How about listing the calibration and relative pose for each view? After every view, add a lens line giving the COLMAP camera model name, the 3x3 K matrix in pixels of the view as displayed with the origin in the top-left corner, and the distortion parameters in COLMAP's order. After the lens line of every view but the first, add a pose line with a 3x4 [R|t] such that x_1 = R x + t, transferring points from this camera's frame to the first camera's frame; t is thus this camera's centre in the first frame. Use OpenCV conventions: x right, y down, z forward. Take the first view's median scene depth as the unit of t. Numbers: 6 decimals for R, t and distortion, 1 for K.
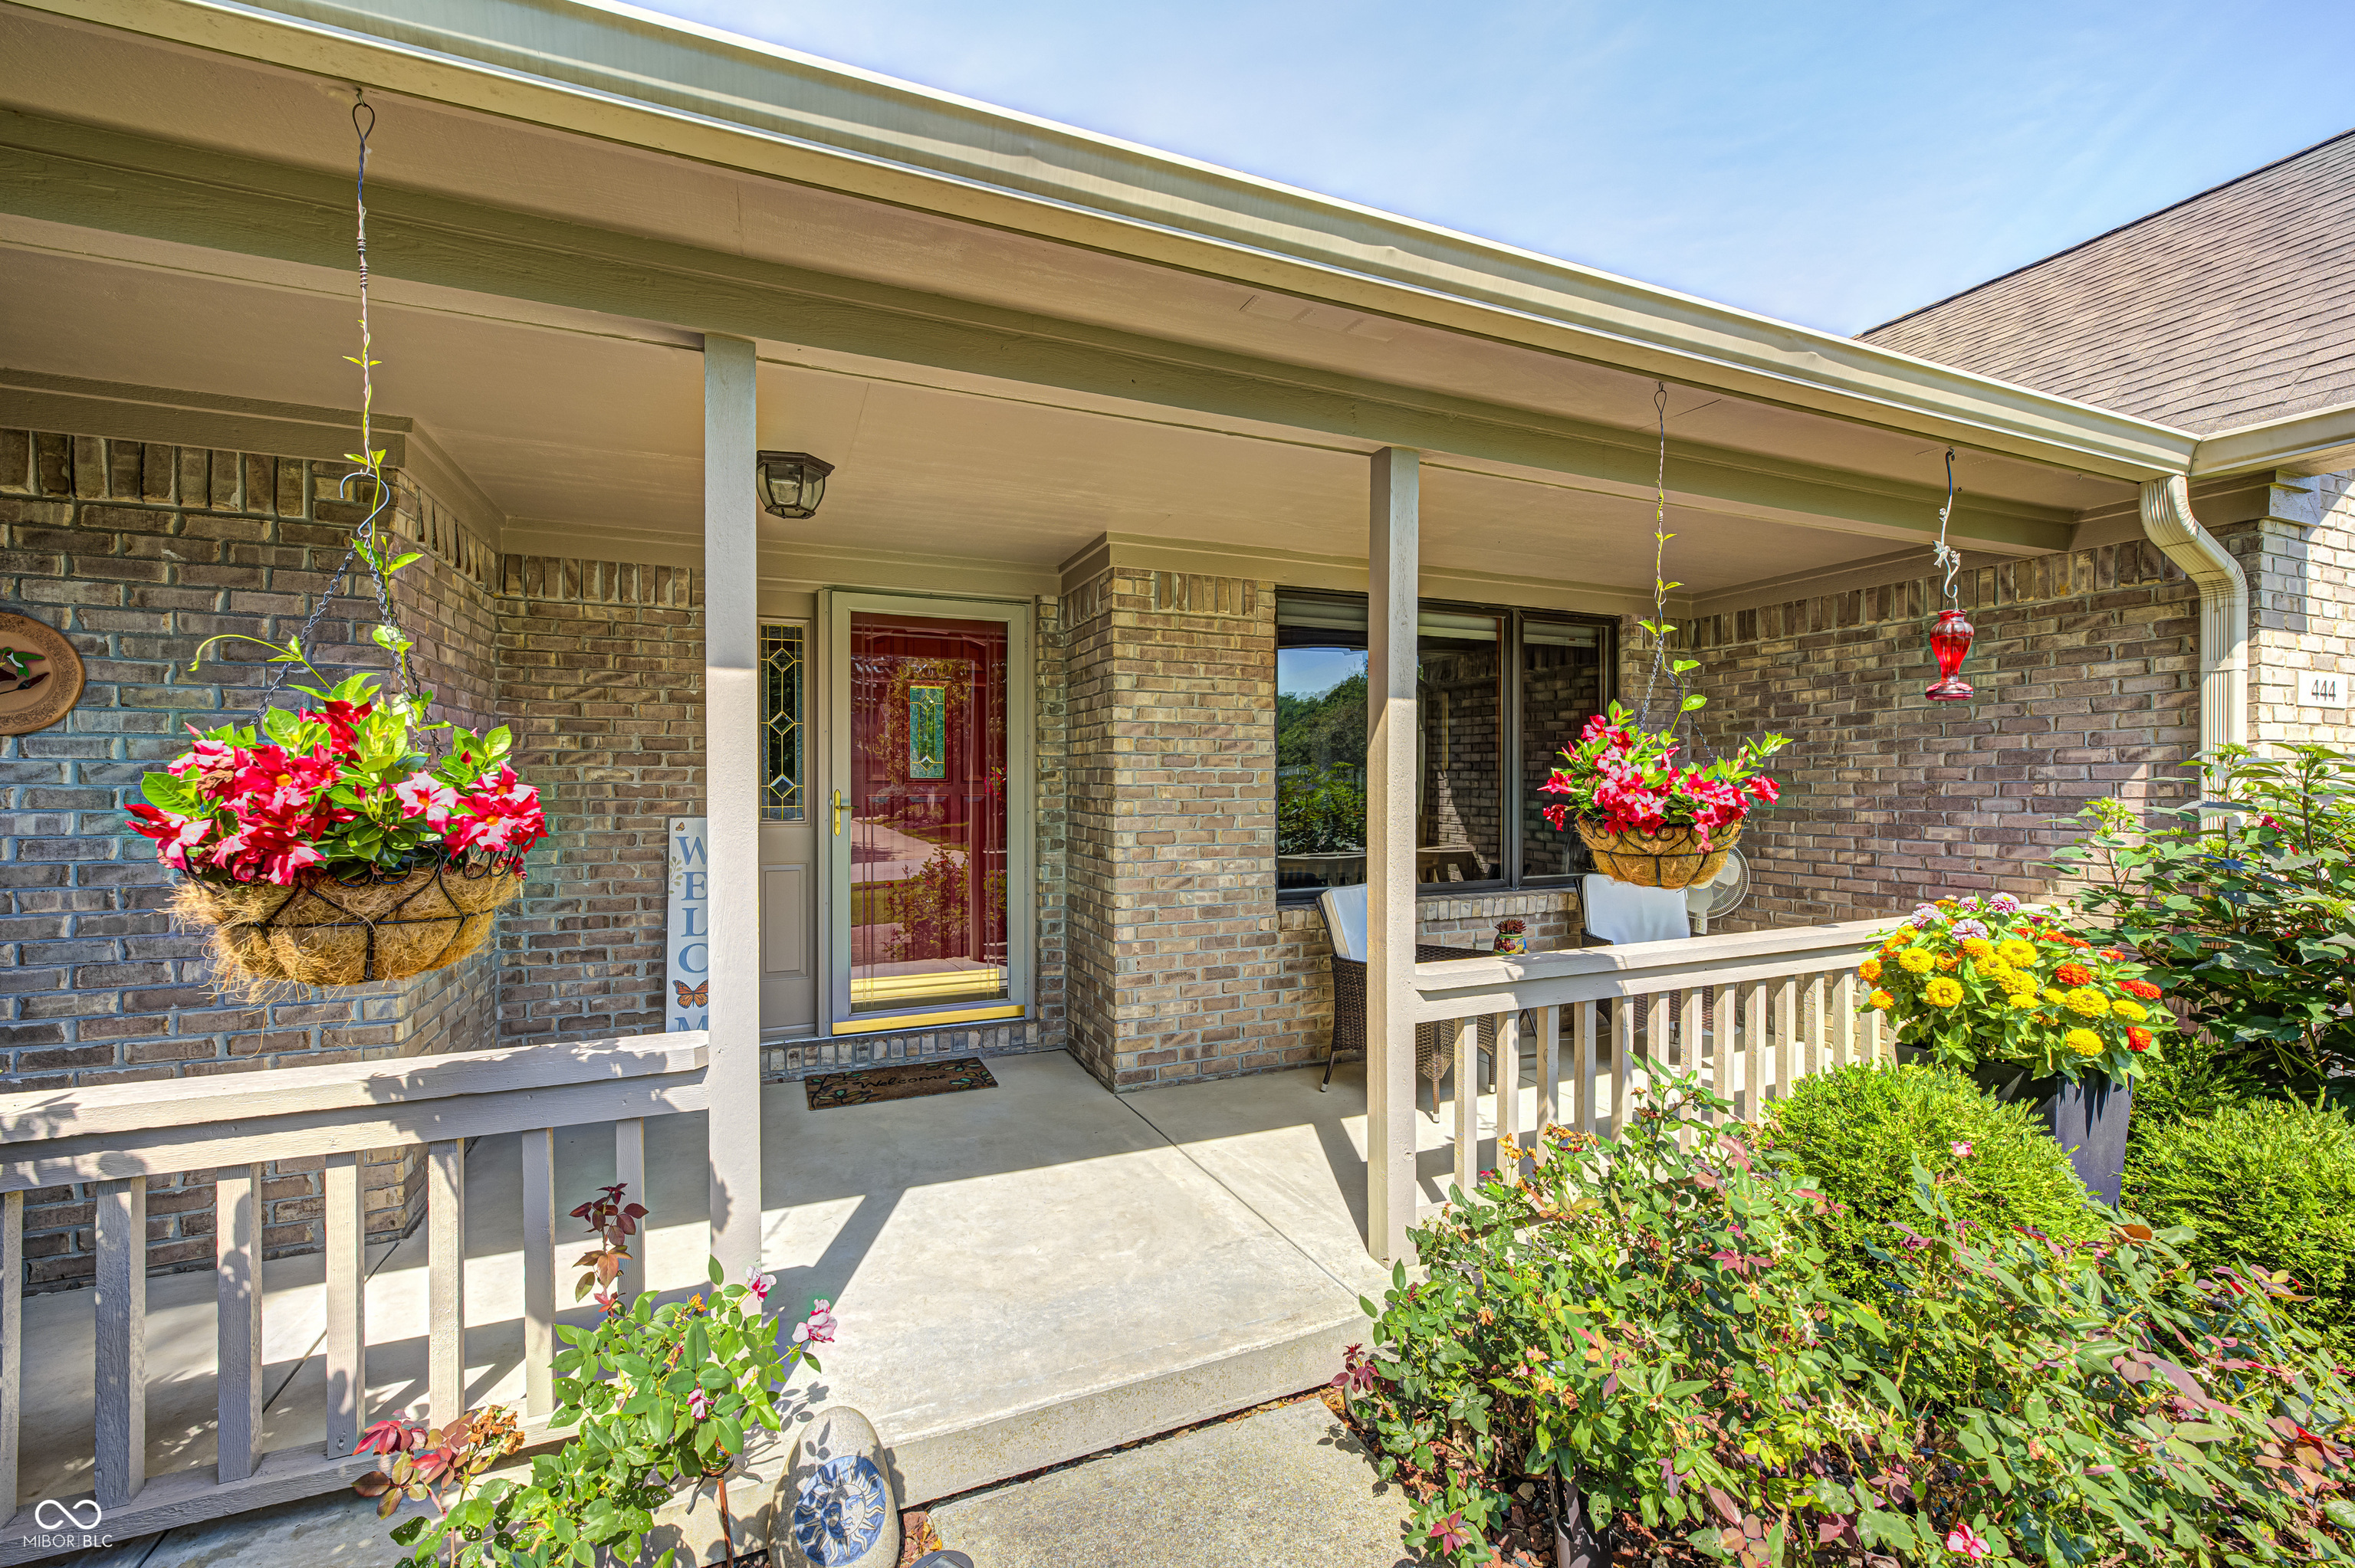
lens RADIAL K [[968.5, 0, 1182.3], [0, 968.5, 788.4], [0, 0, 1]] dist [0.000475, 0.000052]
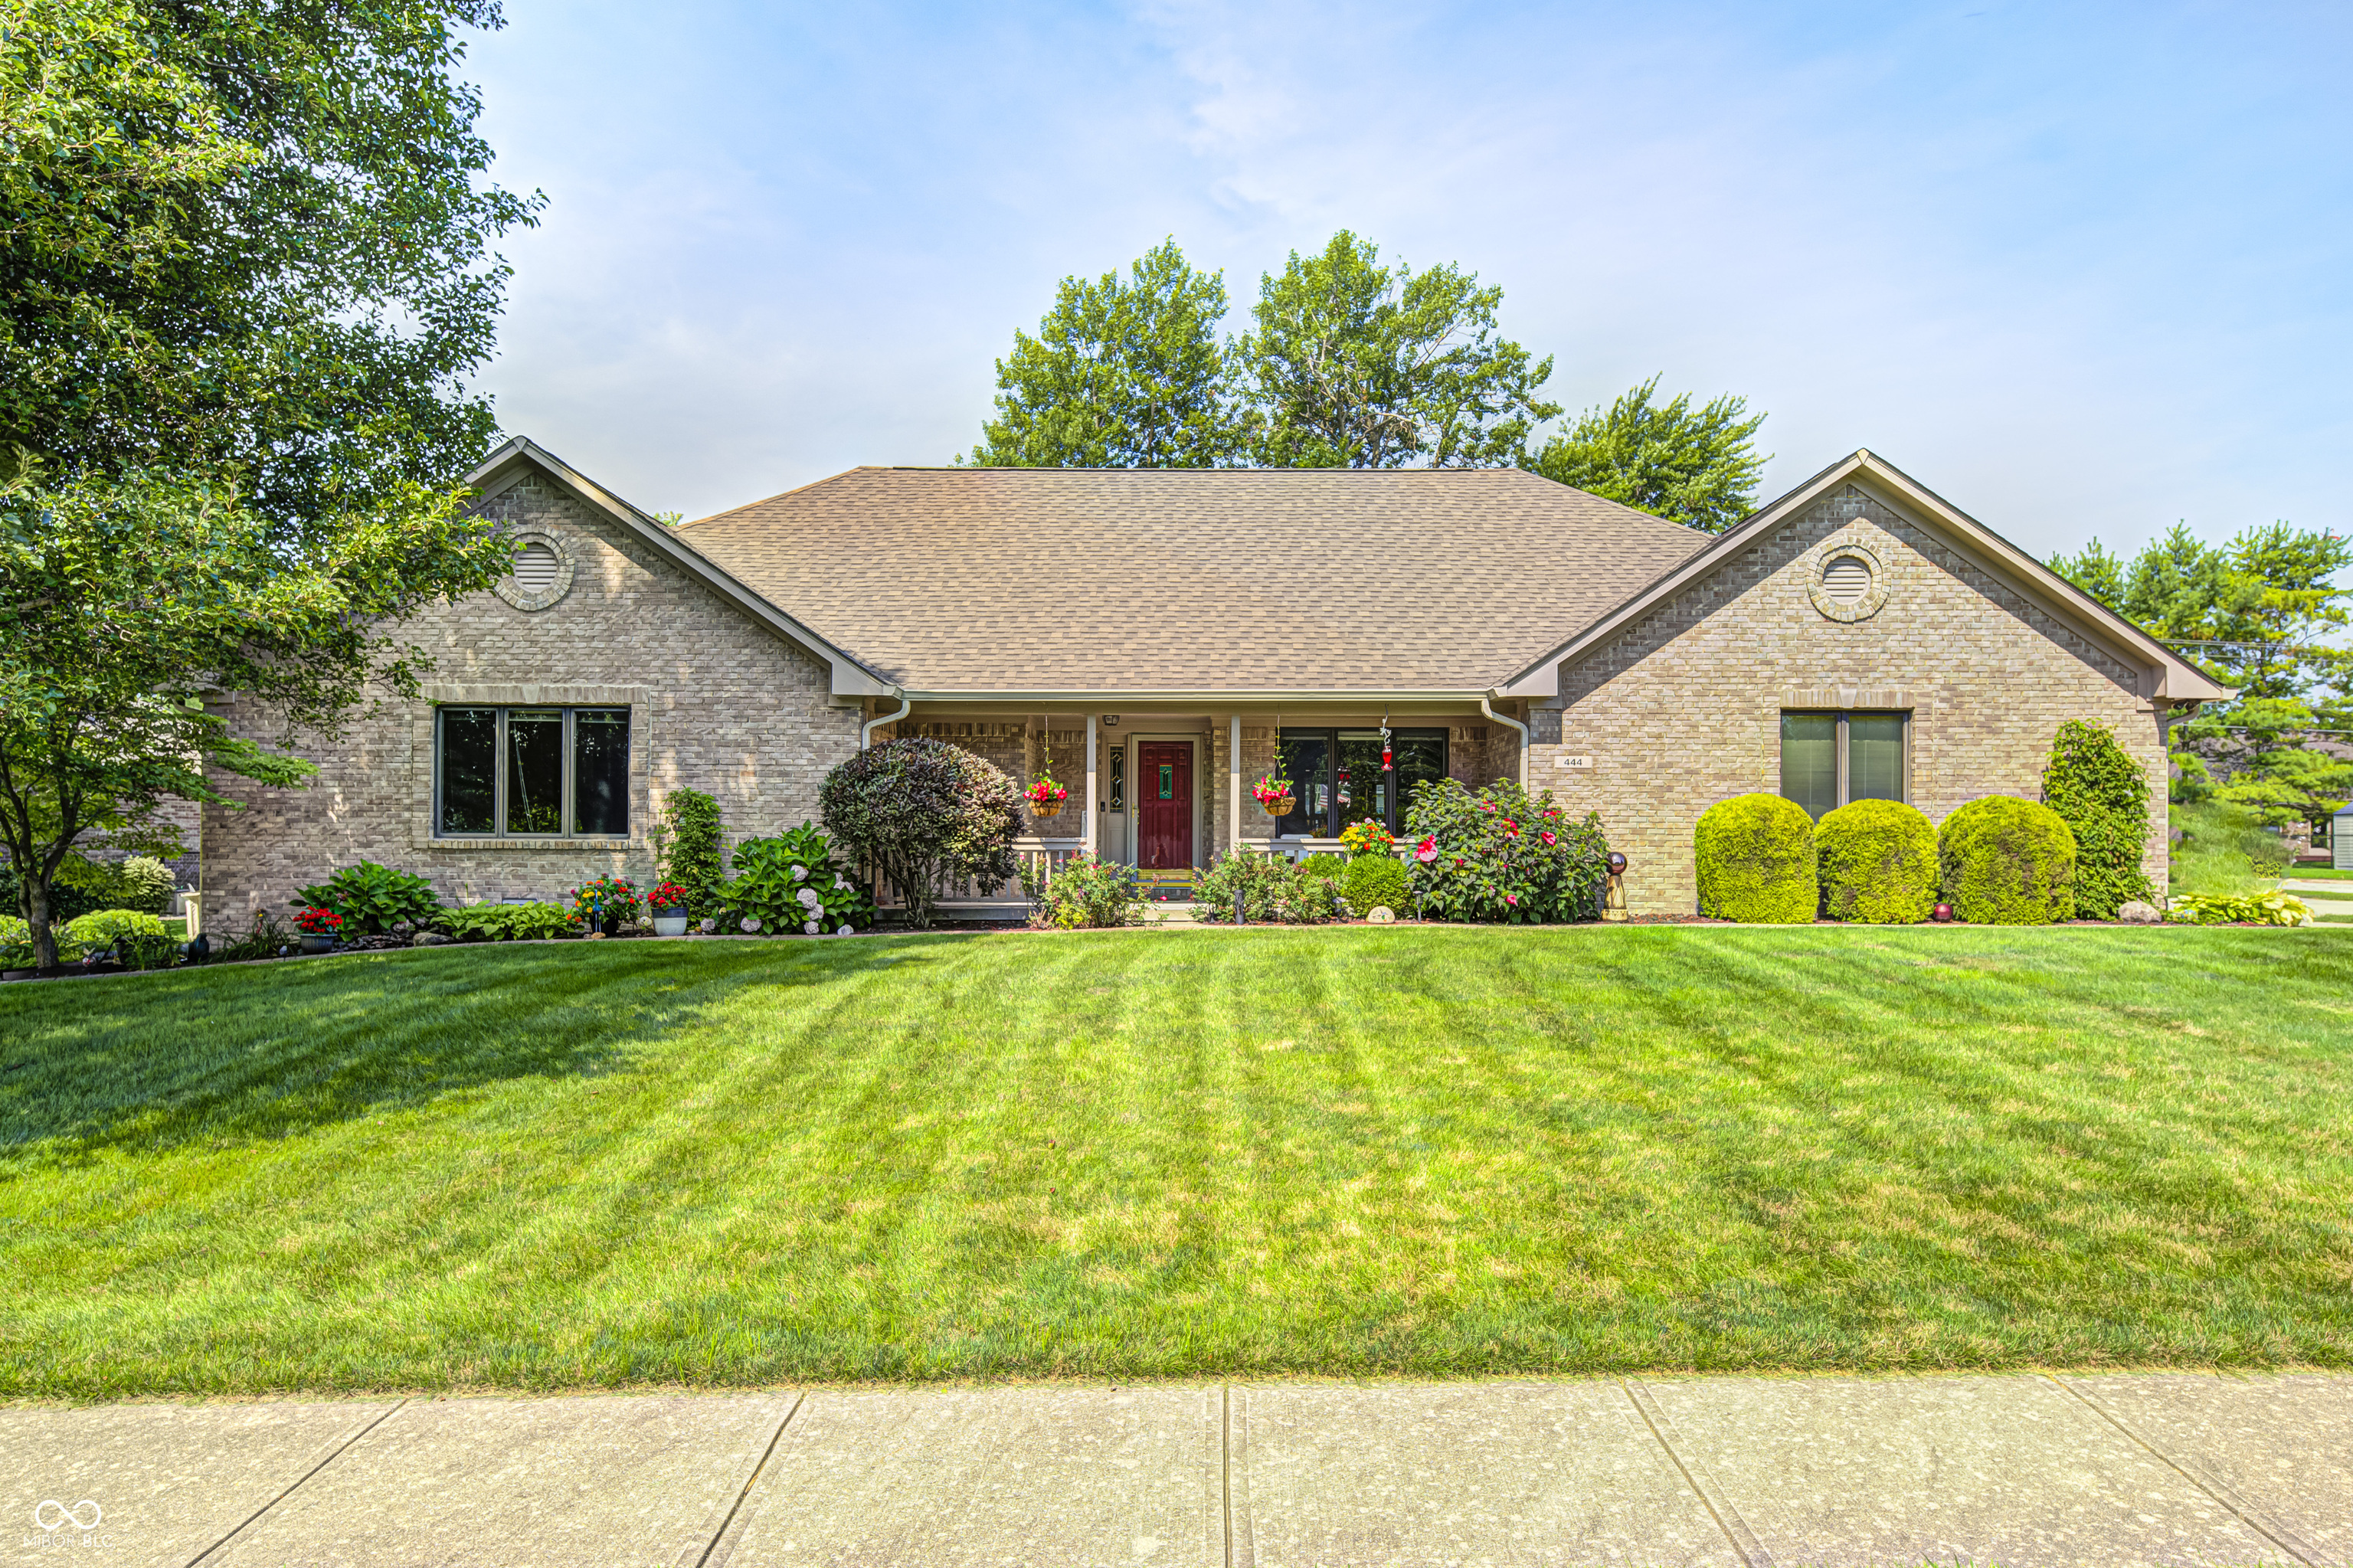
lens RADIAL K [[1307.1, 0, 1187.6], [0, 1307.1, 798.5], [0, 0, 1]] dist [0.011027, 0.000826]
pose [[0.919525, -0.006418, -0.392979, 1.437819], [-0.007381, 0.999408, -0.033592, 0.129912], [0.392962, 0.033789, 0.918934, -2.734009]]
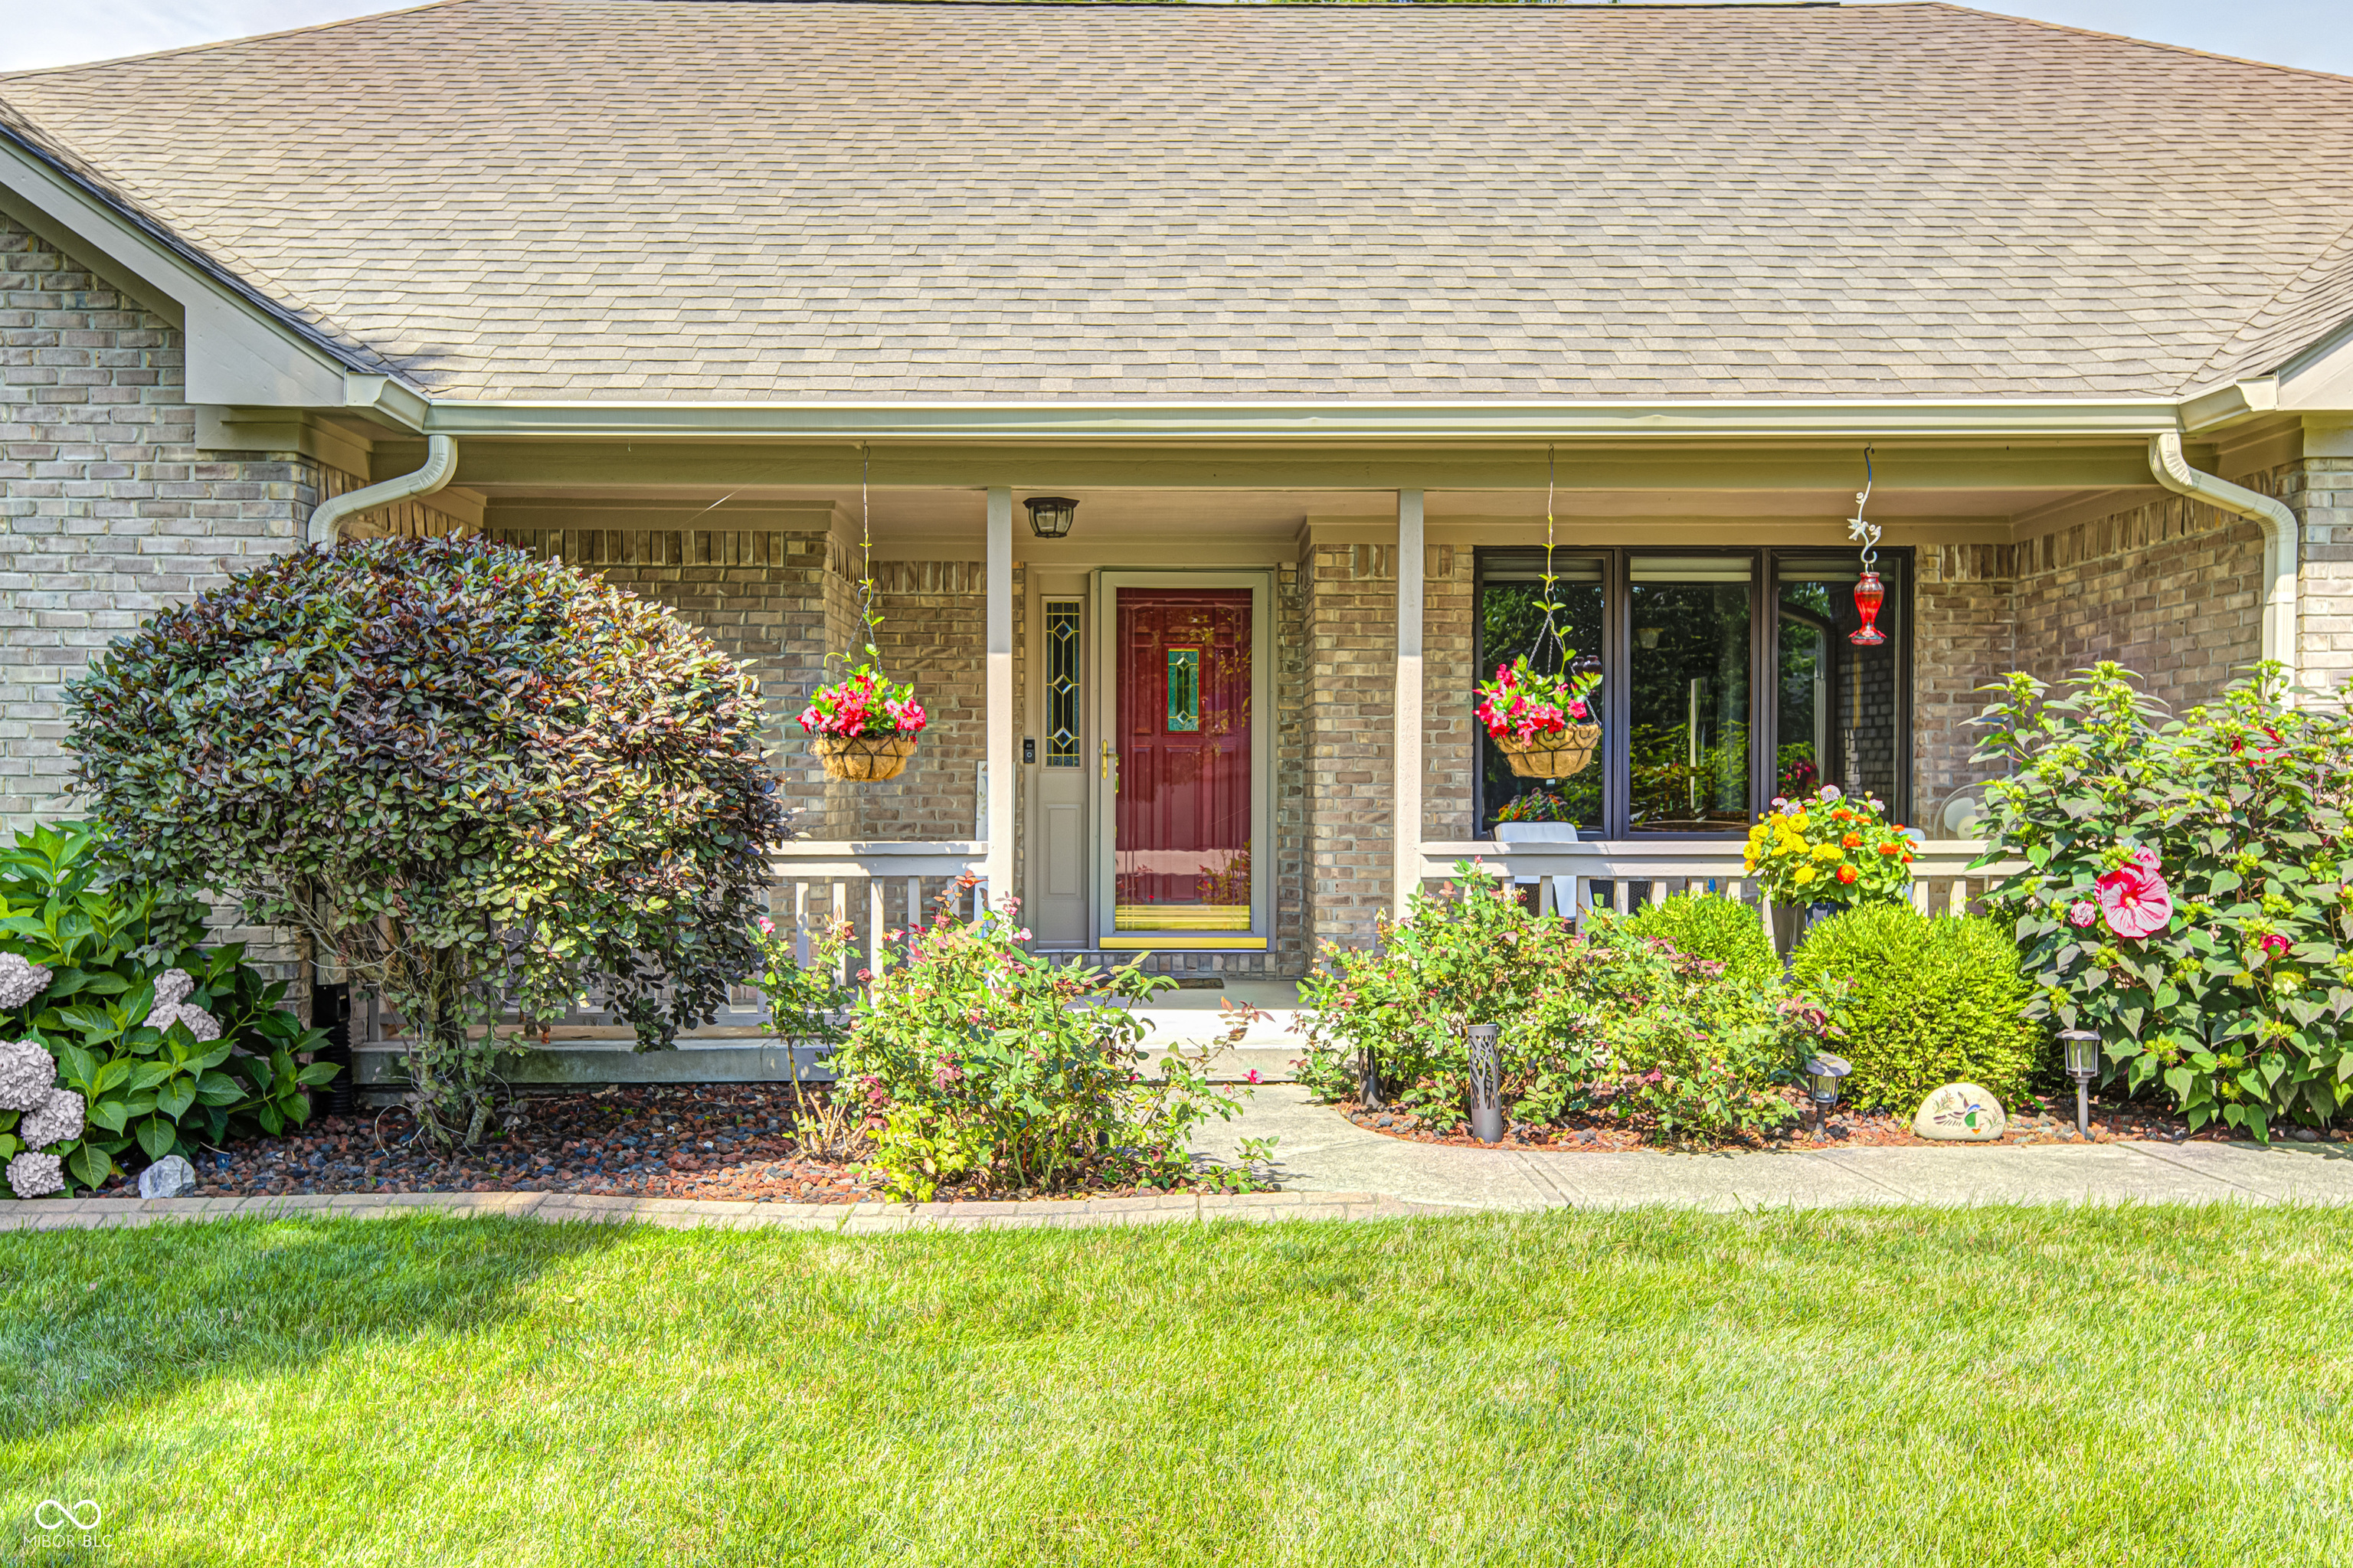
lens RADIAL K [[1530.9, 0, 1154.9], [0, 1530.9, 783.5], [0, 0, 1]] dist [0.020931, 0.005683]
pose [[0.928280, 0.003073, -0.371868, 0.435229], [-0.004037, 0.999990, -0.001812, 0.063452], [0.371859, 0.003183, 0.928284, -0.780533]]
